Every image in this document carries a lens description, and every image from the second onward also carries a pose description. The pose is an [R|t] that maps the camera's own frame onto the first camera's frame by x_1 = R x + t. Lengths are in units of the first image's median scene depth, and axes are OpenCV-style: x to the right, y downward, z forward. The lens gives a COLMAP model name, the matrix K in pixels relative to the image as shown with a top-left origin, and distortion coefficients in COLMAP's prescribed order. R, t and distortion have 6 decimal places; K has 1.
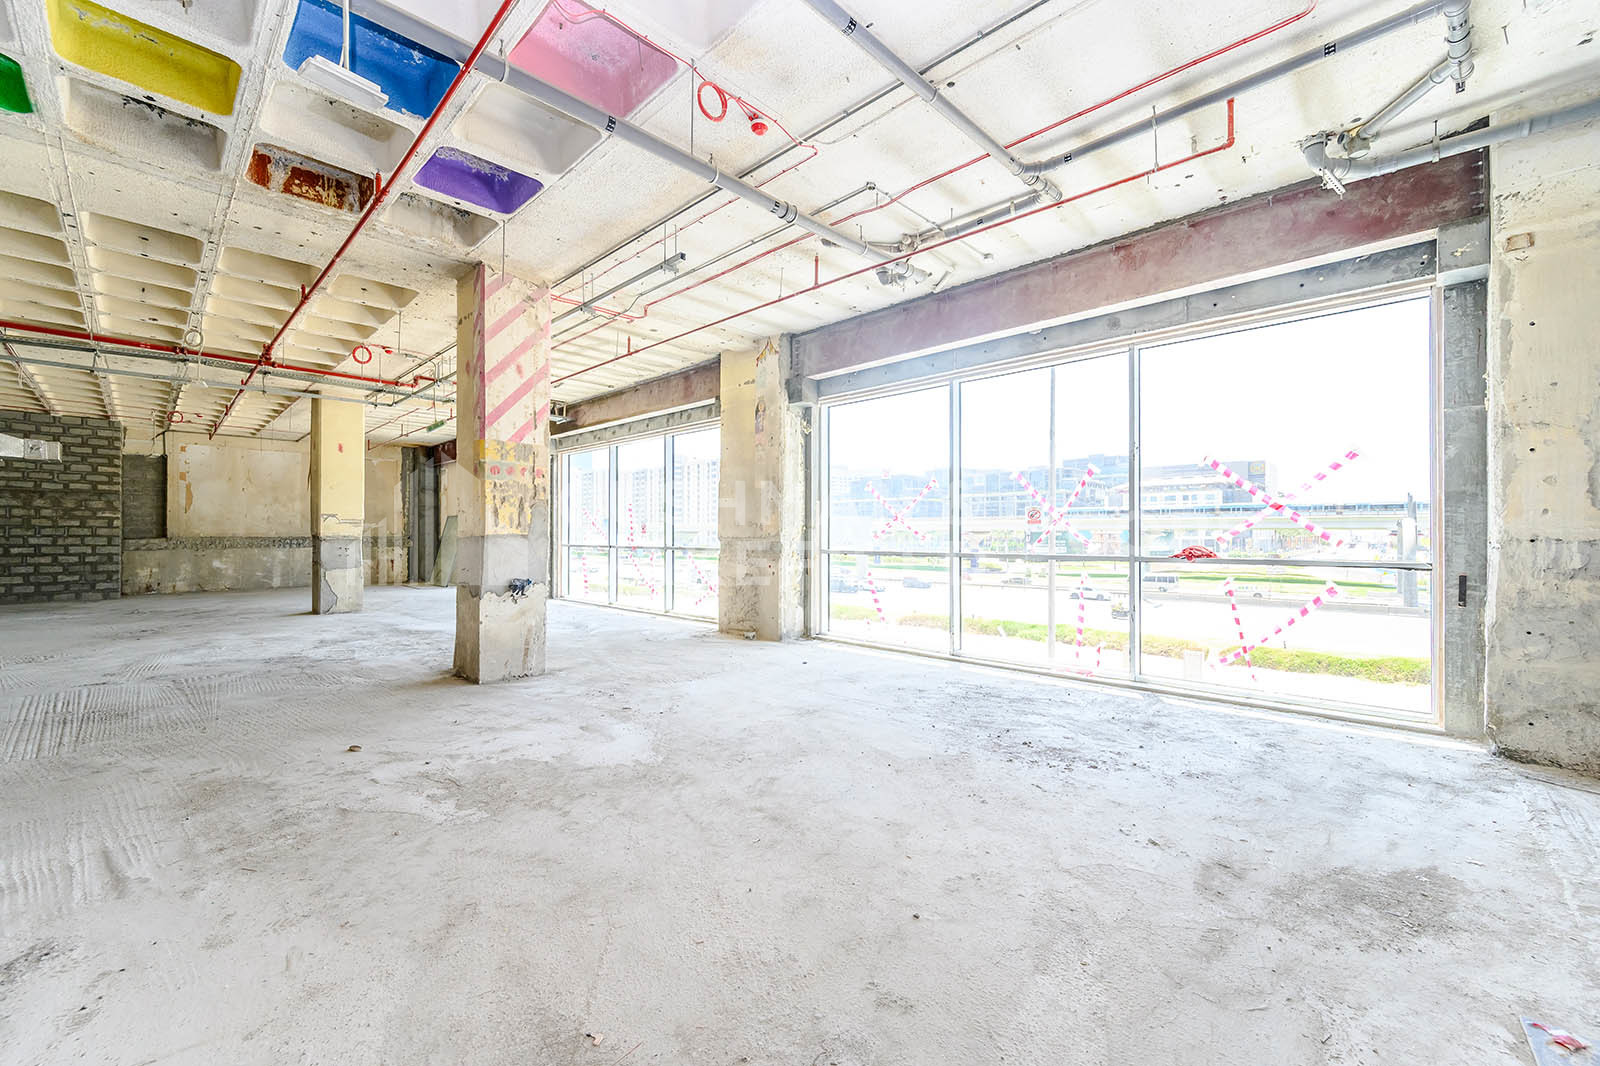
lens RADIAL K [[649.7, 0, 804.1], [0, 649.7, 536.4], [0, 0, 1]] dist [0.000218, 0.000257]
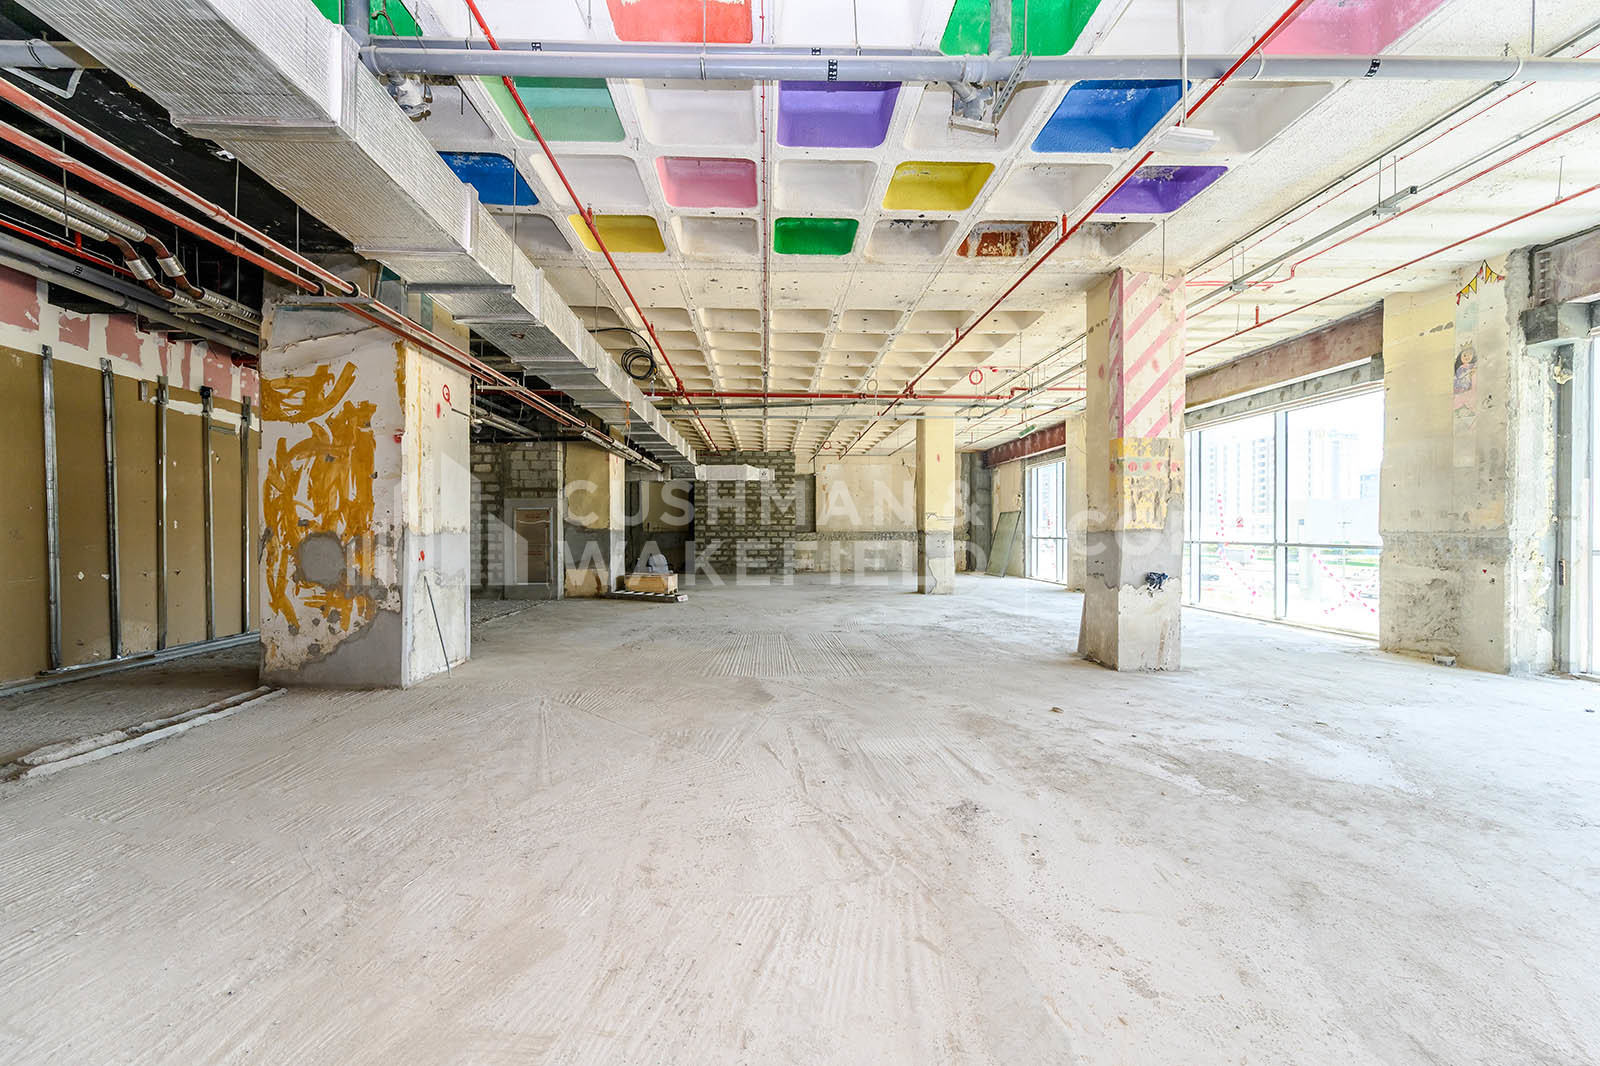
lens RADIAL K [[649.7, 0, 804.1], [0, 649.7, 536.4], [0, 0, 1]] dist [0.000218, 0.000257]
pose [[0.711432, 0.005319, -0.702735, -0.117730], [0.000311, 0.999969, 0.007883, 0.000946], [0.702755, -0.005827, 0.711408, -0.099669]]
